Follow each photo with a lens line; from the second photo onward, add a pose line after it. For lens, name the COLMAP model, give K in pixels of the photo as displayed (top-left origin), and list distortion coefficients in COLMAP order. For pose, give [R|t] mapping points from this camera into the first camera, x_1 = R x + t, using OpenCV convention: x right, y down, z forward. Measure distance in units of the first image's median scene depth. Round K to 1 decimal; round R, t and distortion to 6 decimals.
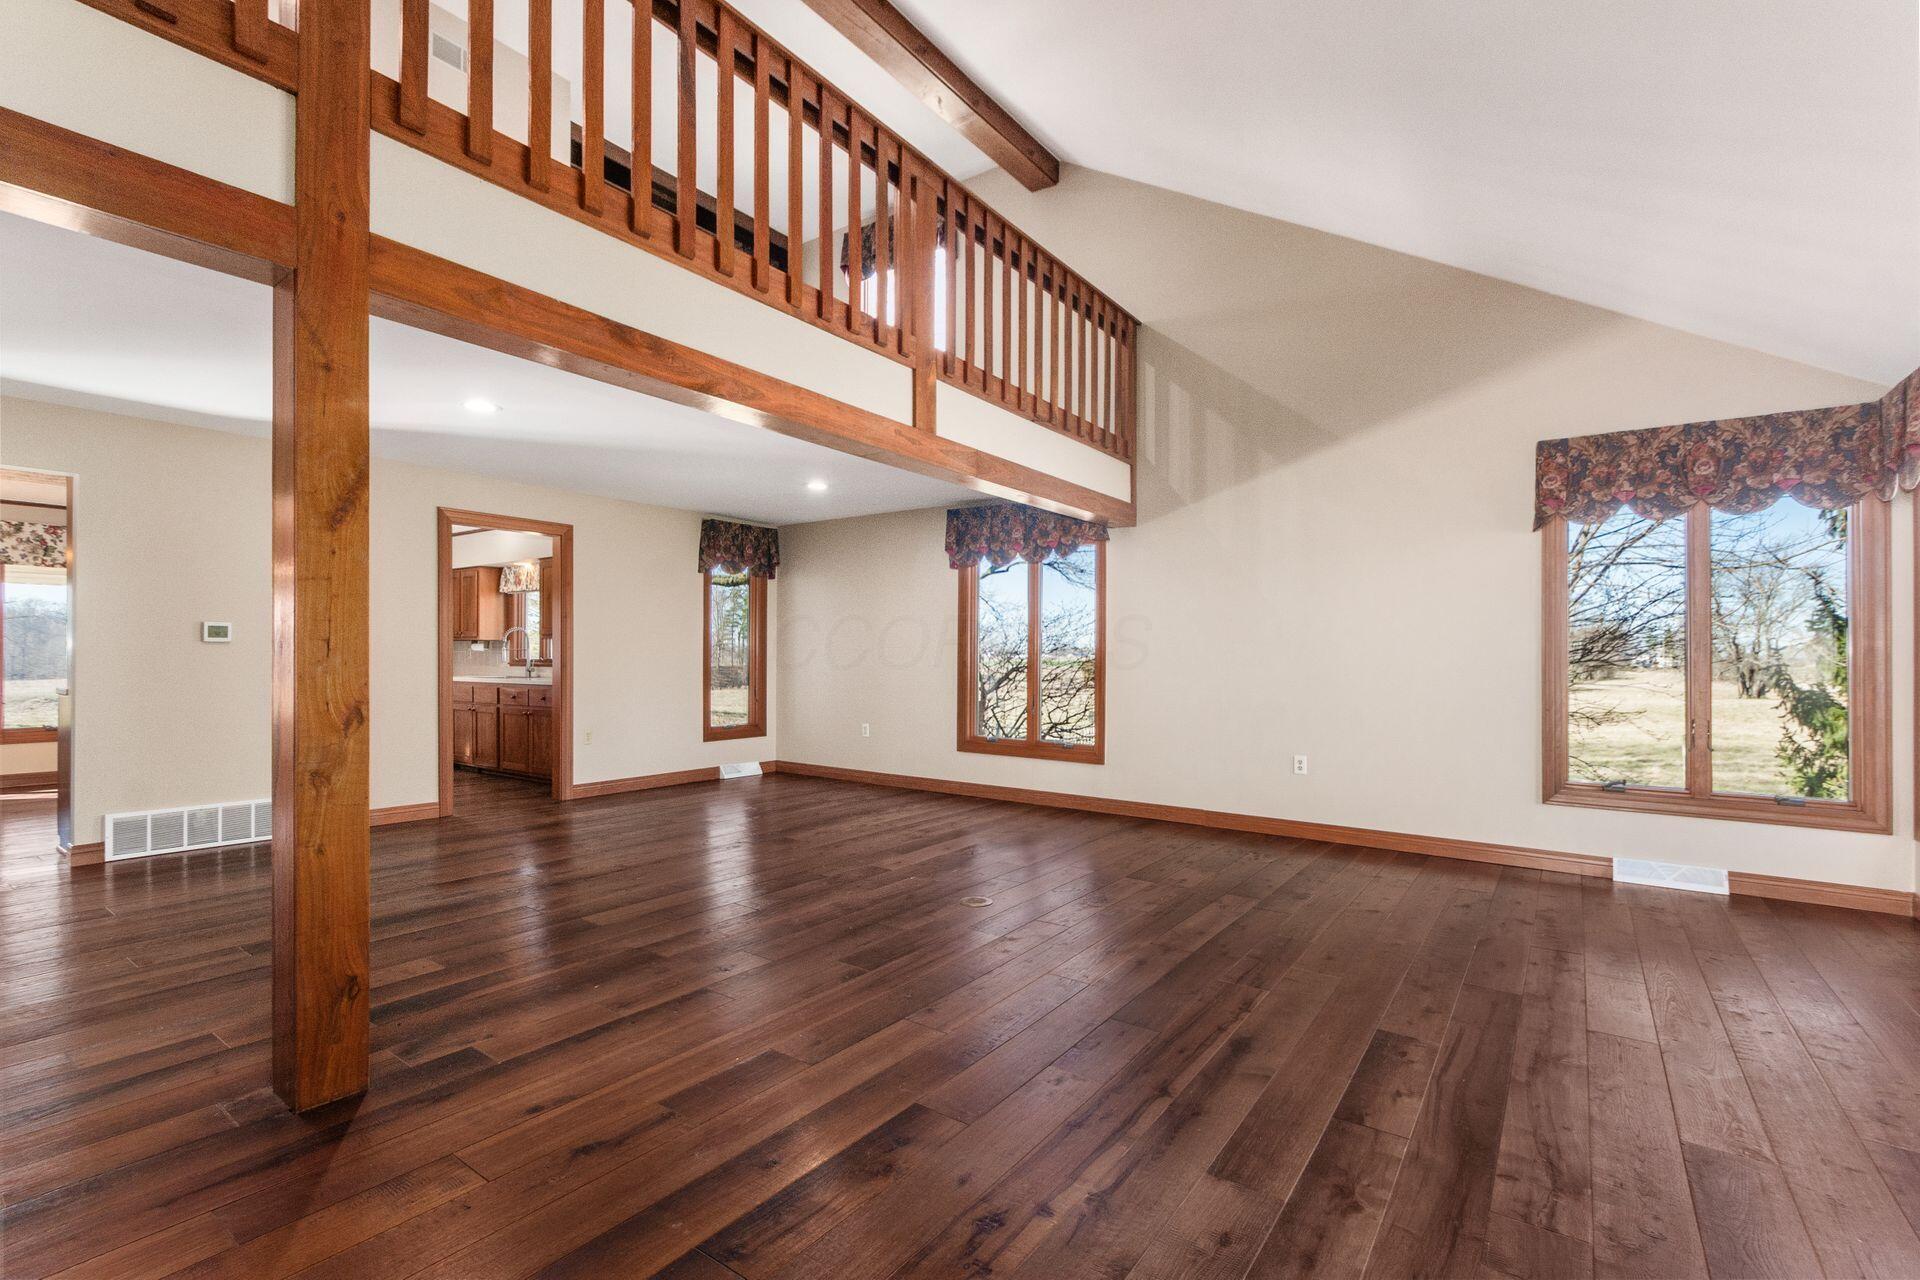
lens RADIAL K [[848.7, 0, 973.9], [0, 848.7, 639.3], [0, 0, 1]] dist [-0.000373, -0.000471]
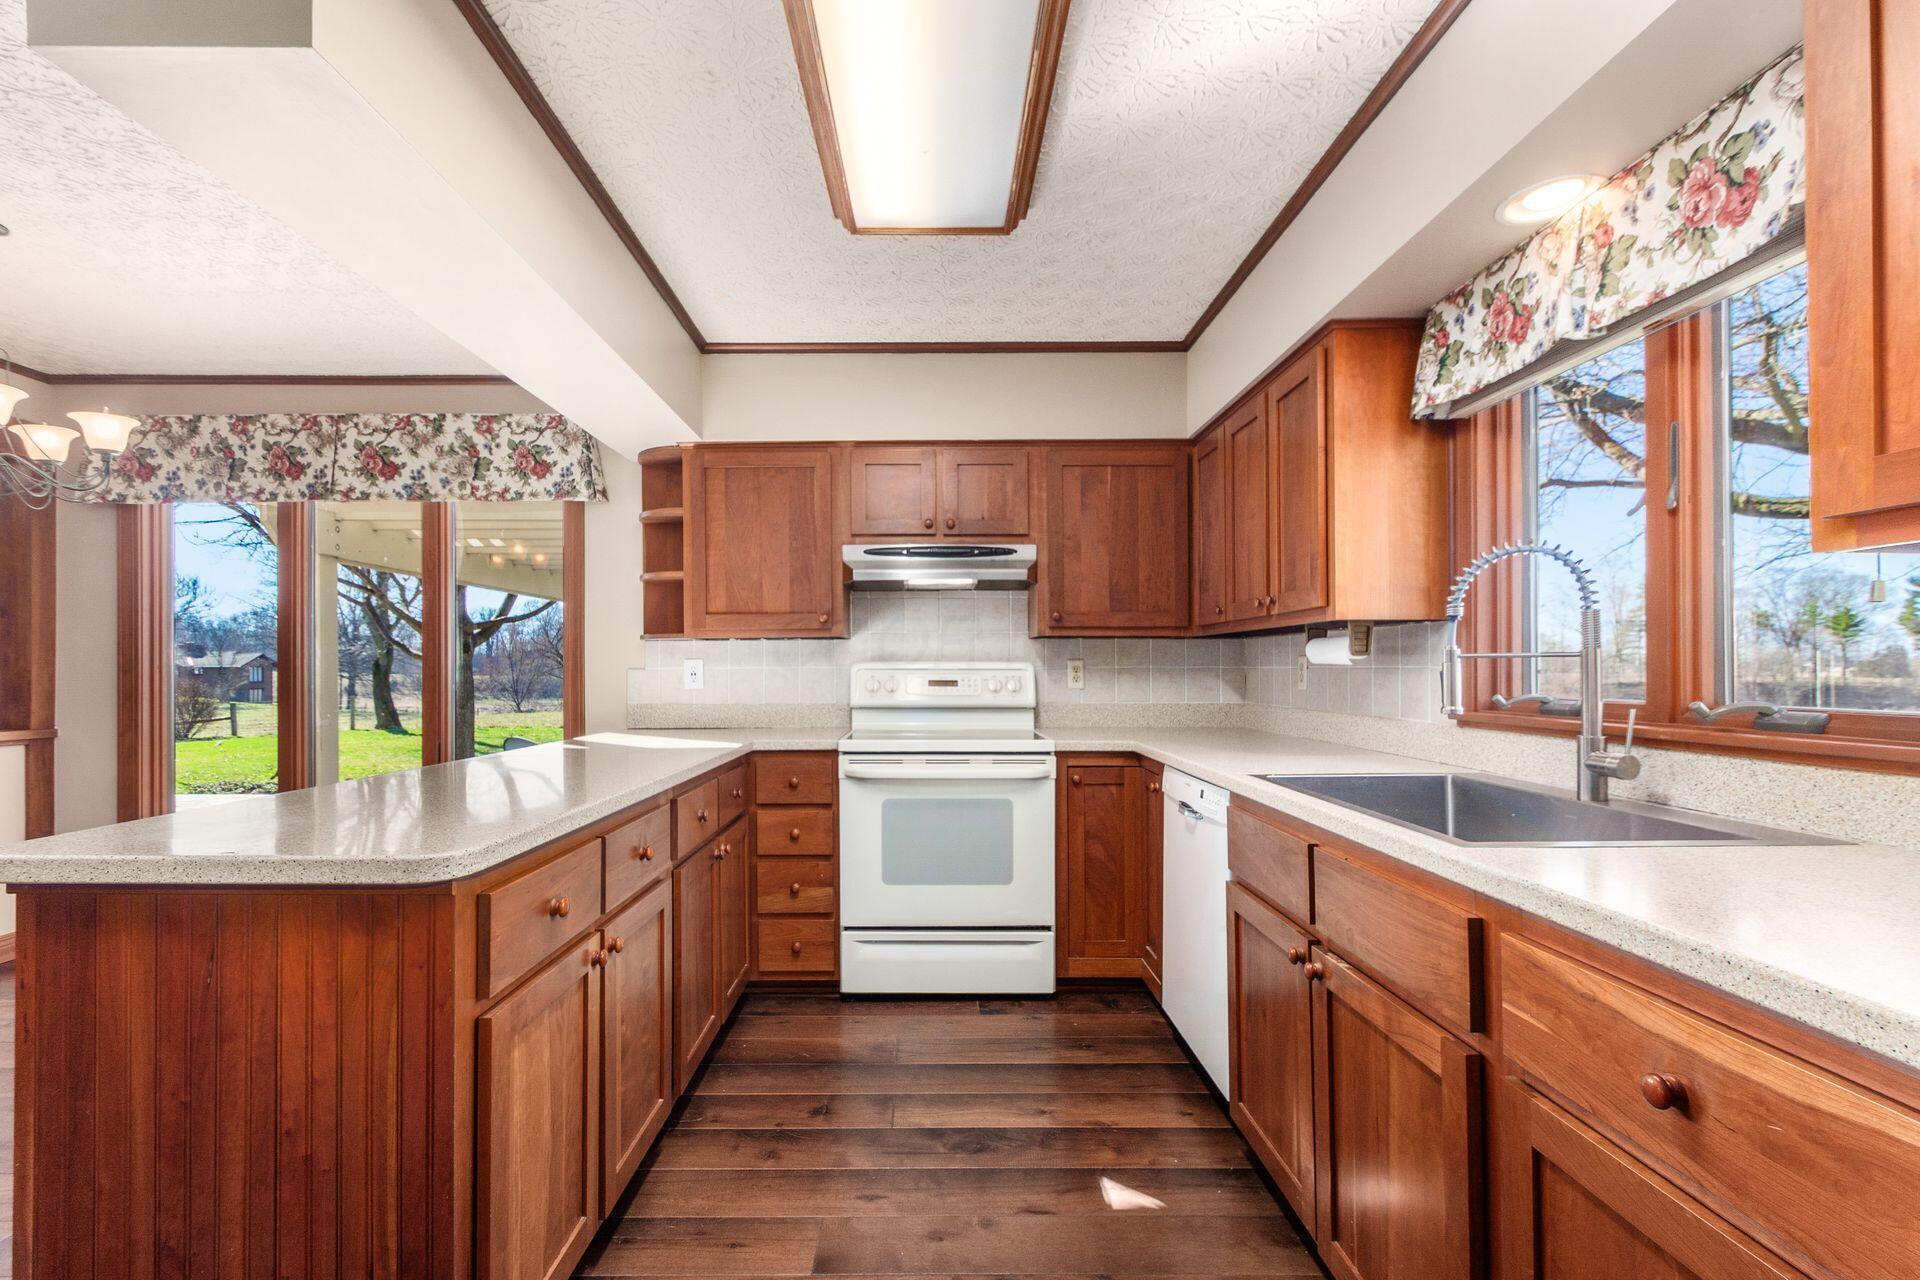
lens RADIAL K [[846.3, 0, 955.5], [0, 846.3, 677.2], [0, 0, 1]] dist [-0.013290, -0.000483]
pose [[0.595180, -0.001842, -0.803590, -0.549383], [0.022825, 0.999633, 0.014614, 0.013443], [0.803268, -0.027040, 0.595003, 0.931262]]
